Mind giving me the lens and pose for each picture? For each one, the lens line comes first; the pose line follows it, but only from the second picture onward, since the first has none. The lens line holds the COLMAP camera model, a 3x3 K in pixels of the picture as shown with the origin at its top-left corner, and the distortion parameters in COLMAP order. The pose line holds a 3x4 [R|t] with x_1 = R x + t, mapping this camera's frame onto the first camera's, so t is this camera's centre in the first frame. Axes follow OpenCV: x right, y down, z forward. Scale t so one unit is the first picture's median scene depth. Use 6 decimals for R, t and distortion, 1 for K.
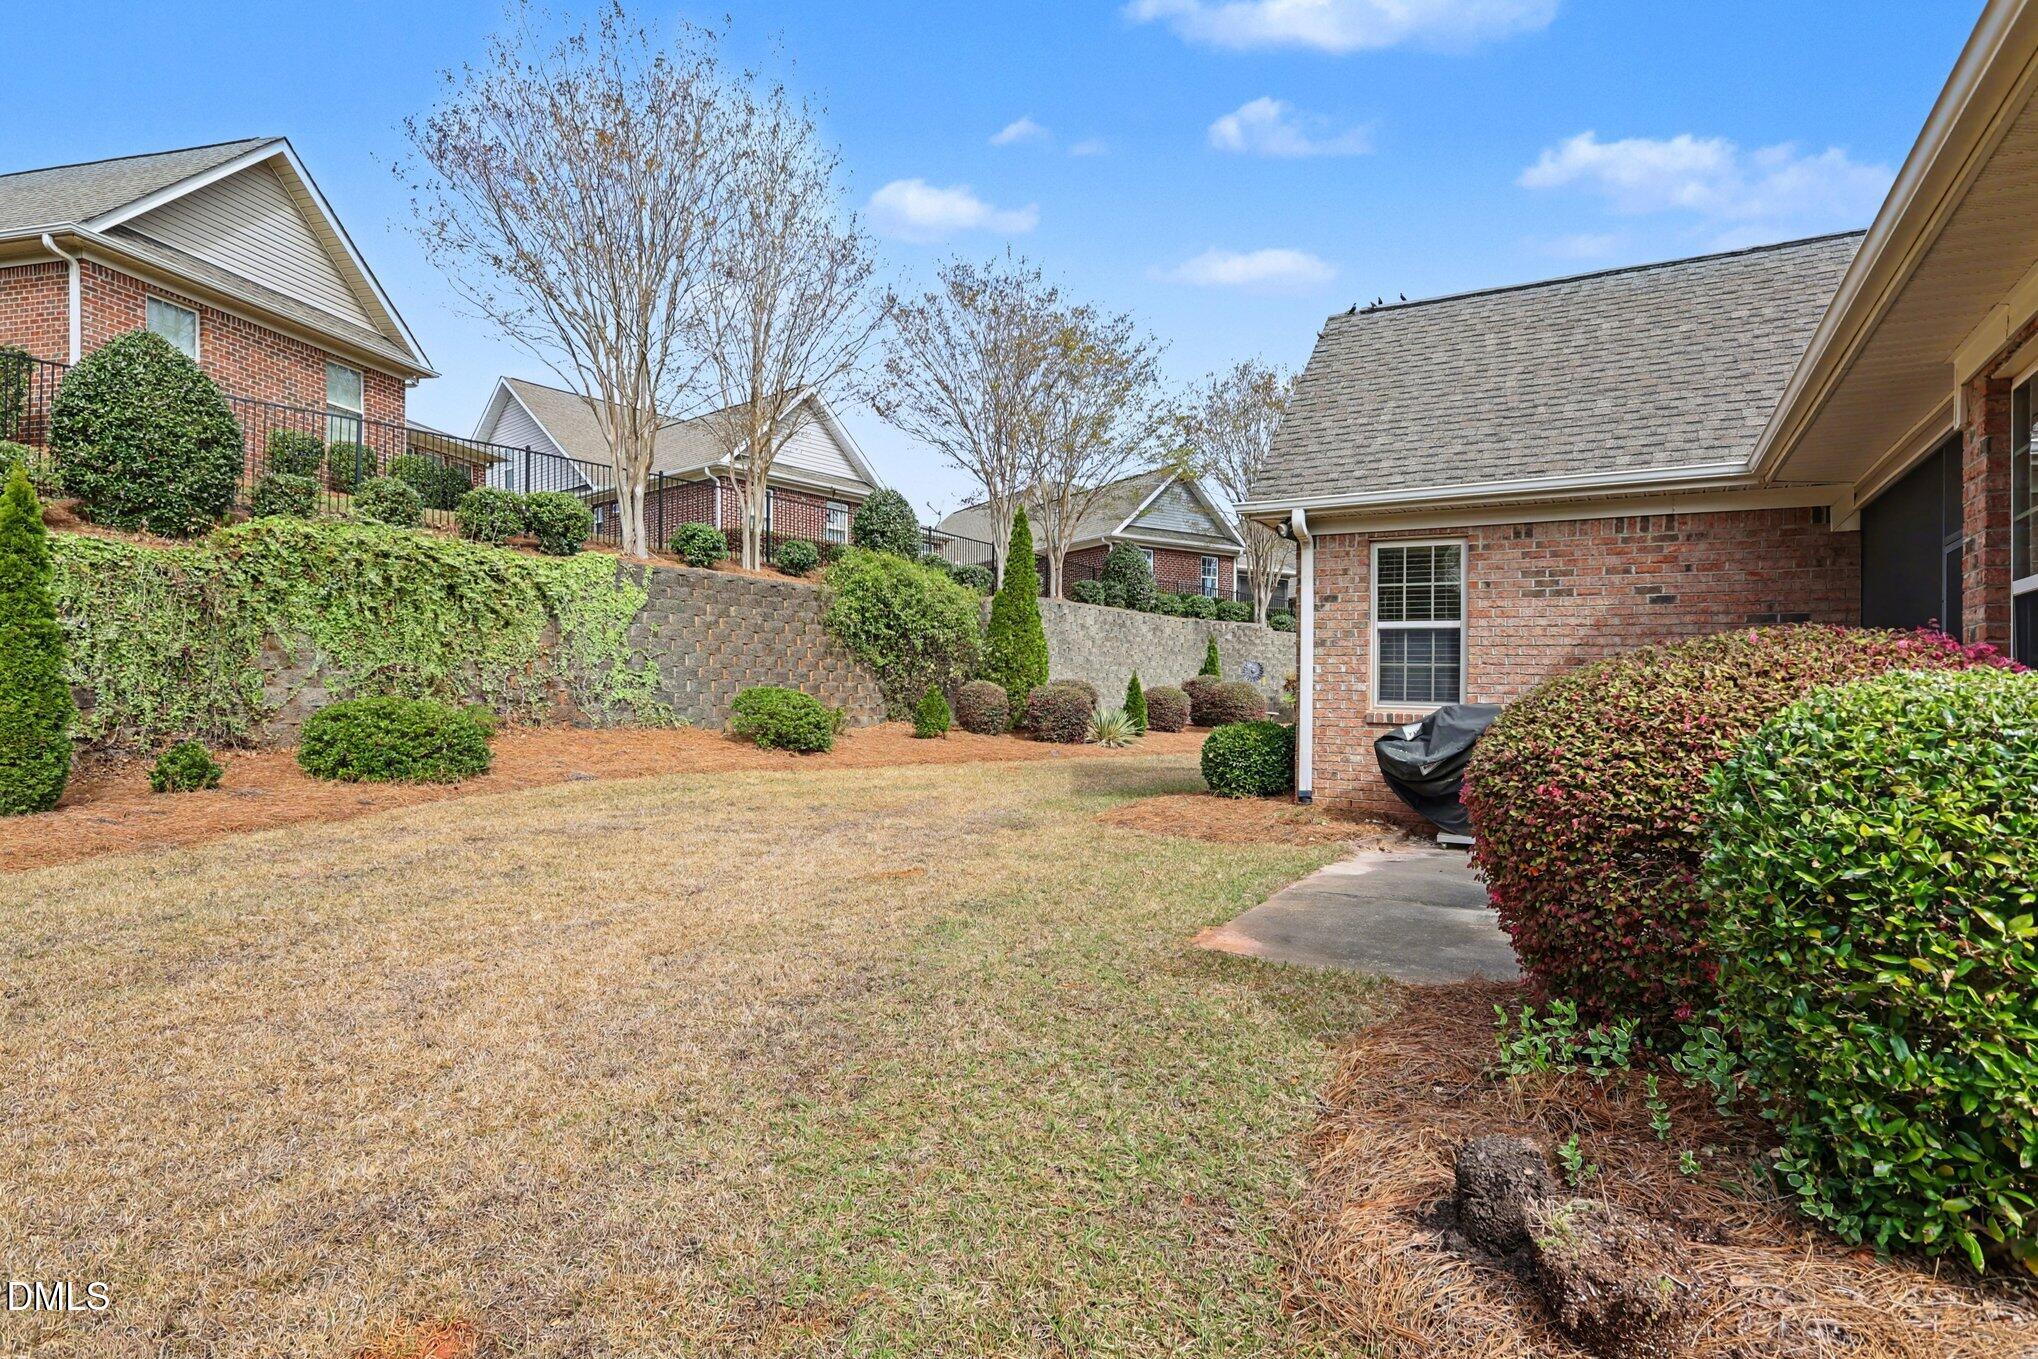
lens RADIAL K [[1019.1, 0, 1030.6], [0, 1019.1, 683.0], [0, 0, 1]] dist [0.005910, -0.000150]
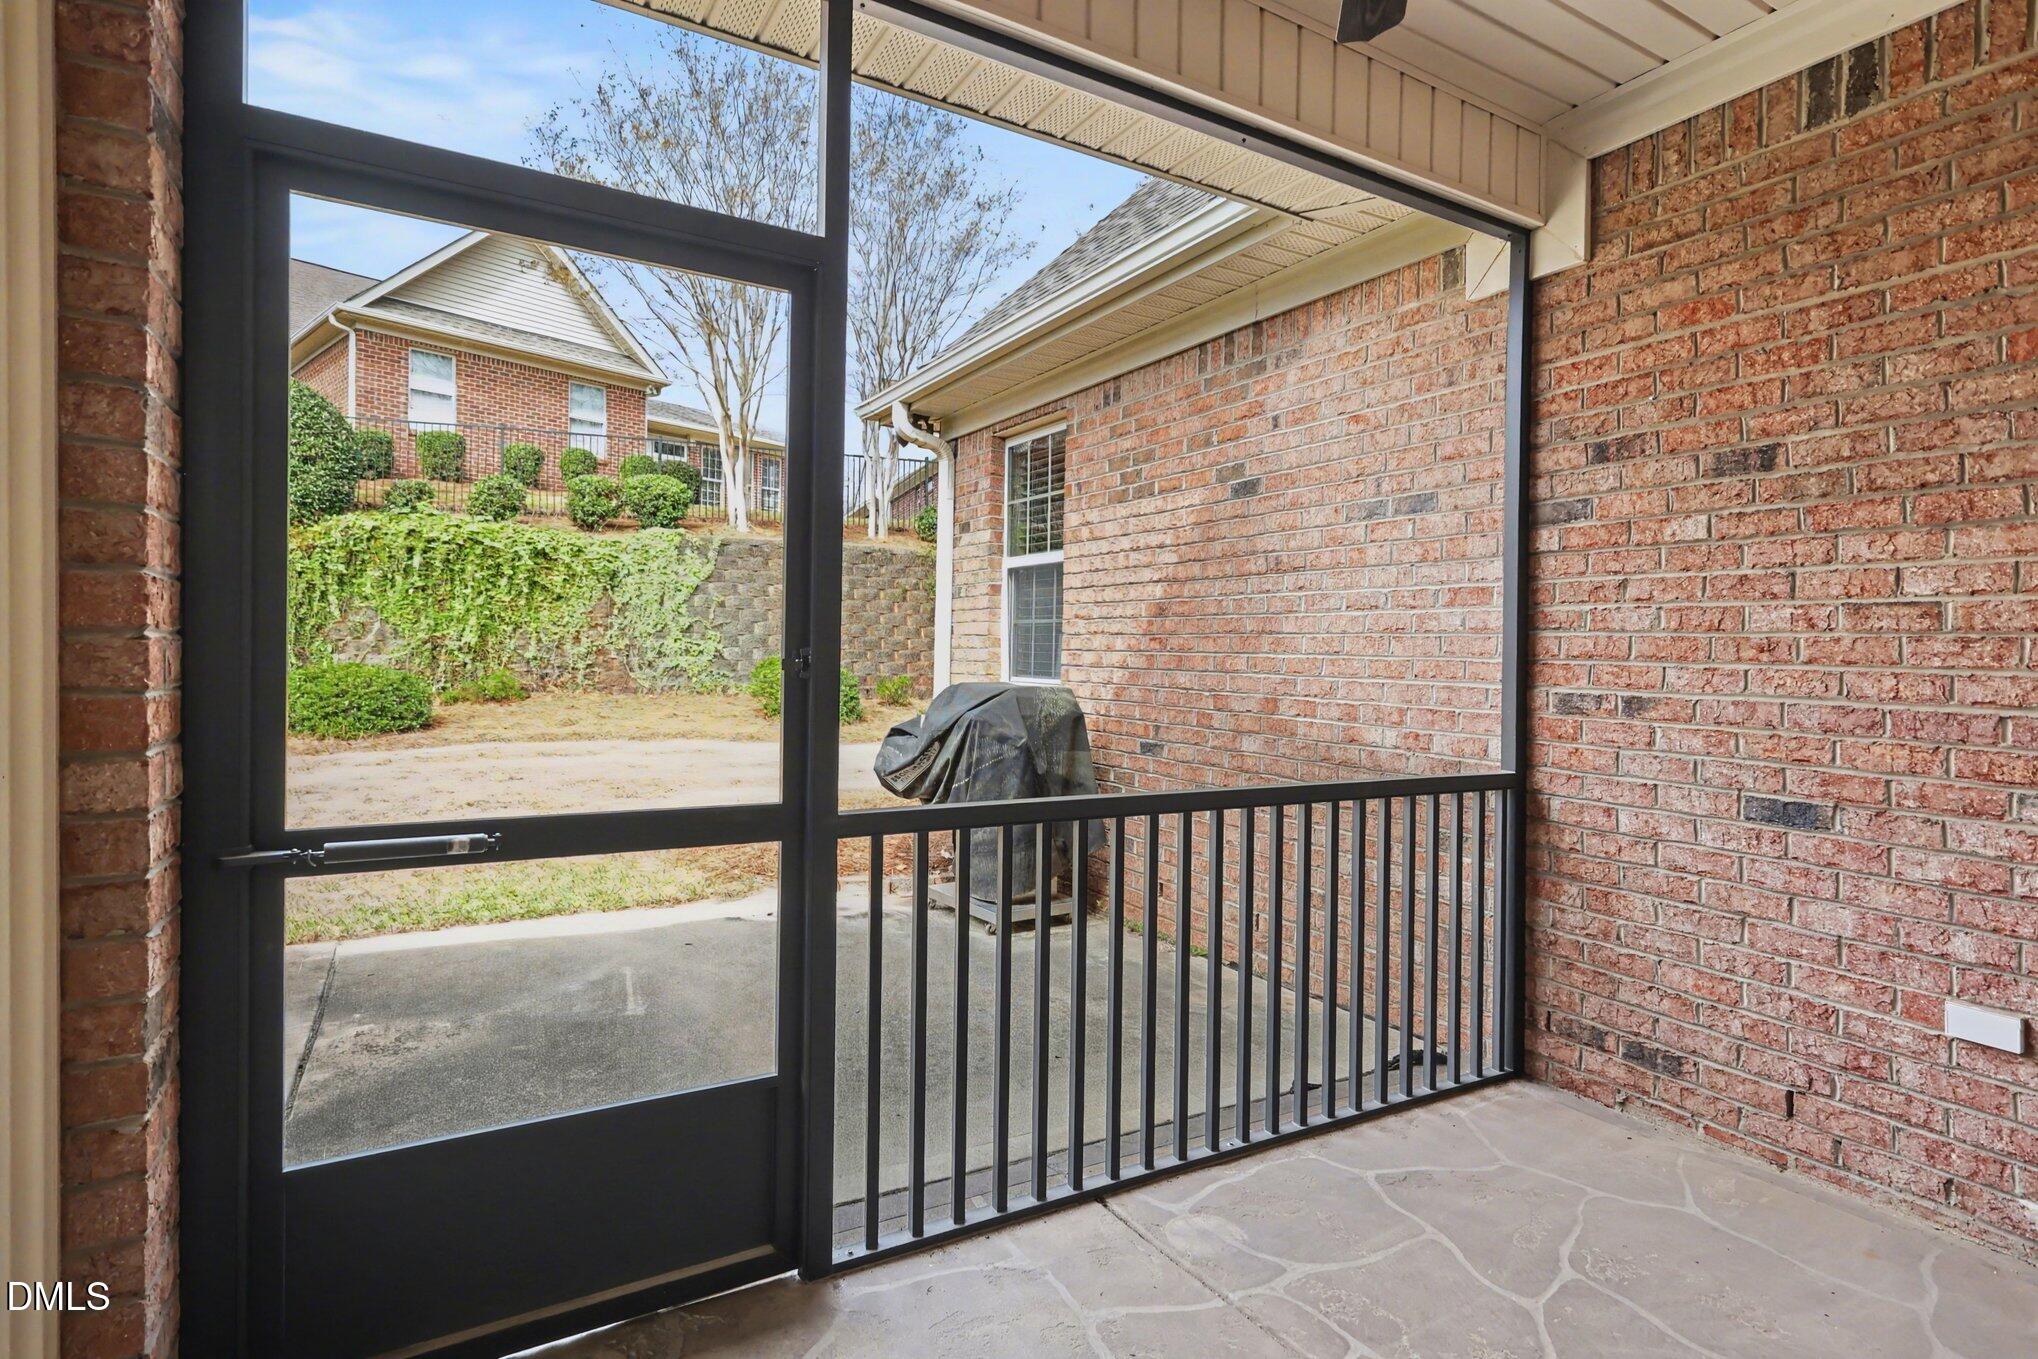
lens RADIAL K [[1019.1, 0, 1022.8], [0, 1019.1, 673.2], [0, 0, 1]] dist [0.005910, -0.000150]
pose [[0.857994, 0.011328, -0.513534, 0.477492], [-0.001320, 0.999802, 0.019849, 0.001677], [0.513657, -0.016353, 0.857840, 0.297065]]
